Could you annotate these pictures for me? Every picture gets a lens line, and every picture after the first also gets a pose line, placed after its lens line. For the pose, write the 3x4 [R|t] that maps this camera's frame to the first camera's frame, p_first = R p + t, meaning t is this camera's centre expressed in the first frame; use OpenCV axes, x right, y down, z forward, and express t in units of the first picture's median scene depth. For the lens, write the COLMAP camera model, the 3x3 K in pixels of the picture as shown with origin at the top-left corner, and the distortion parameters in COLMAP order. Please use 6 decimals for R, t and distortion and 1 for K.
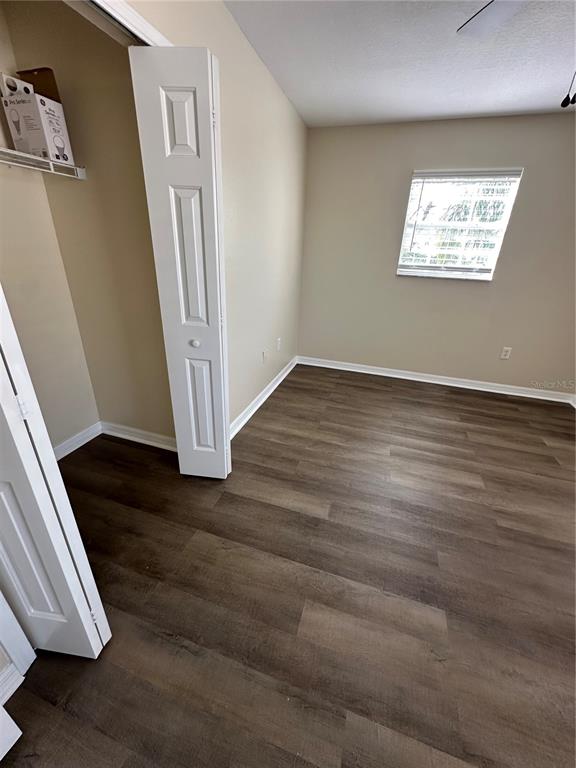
lens RADIAL K [[306.8, 0, 288.2], [0, 306.8, 382.7], [0, 0, 1]] dist [-0.005411, 0.000968]
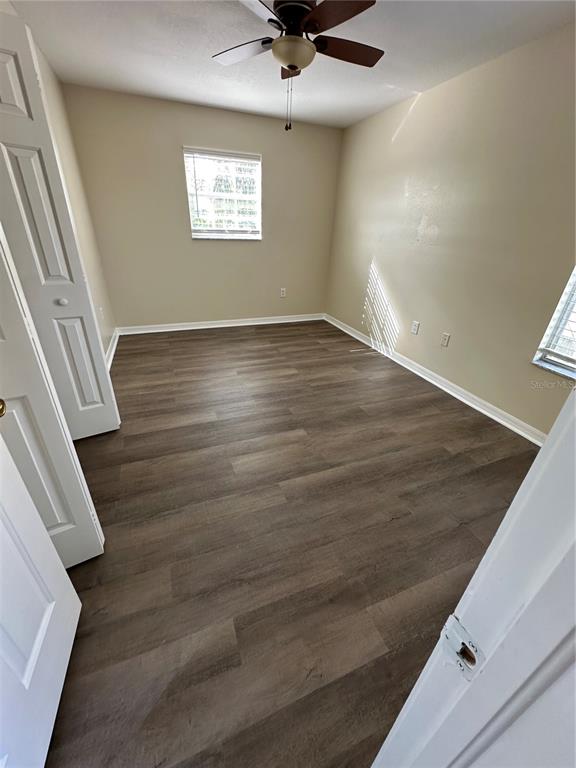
lens RADIAL K [[306.8, 0, 285.4], [0, 306.8, 382.9], [0, 0, 1]] dist [-0.005411, 0.000968]
pose [[0.777888, -0.297314, 0.553620, -0.243758], [0.255290, 0.954535, 0.153915, 0.113628], [-0.574211, 0.021605, 0.818422, -0.199078]]
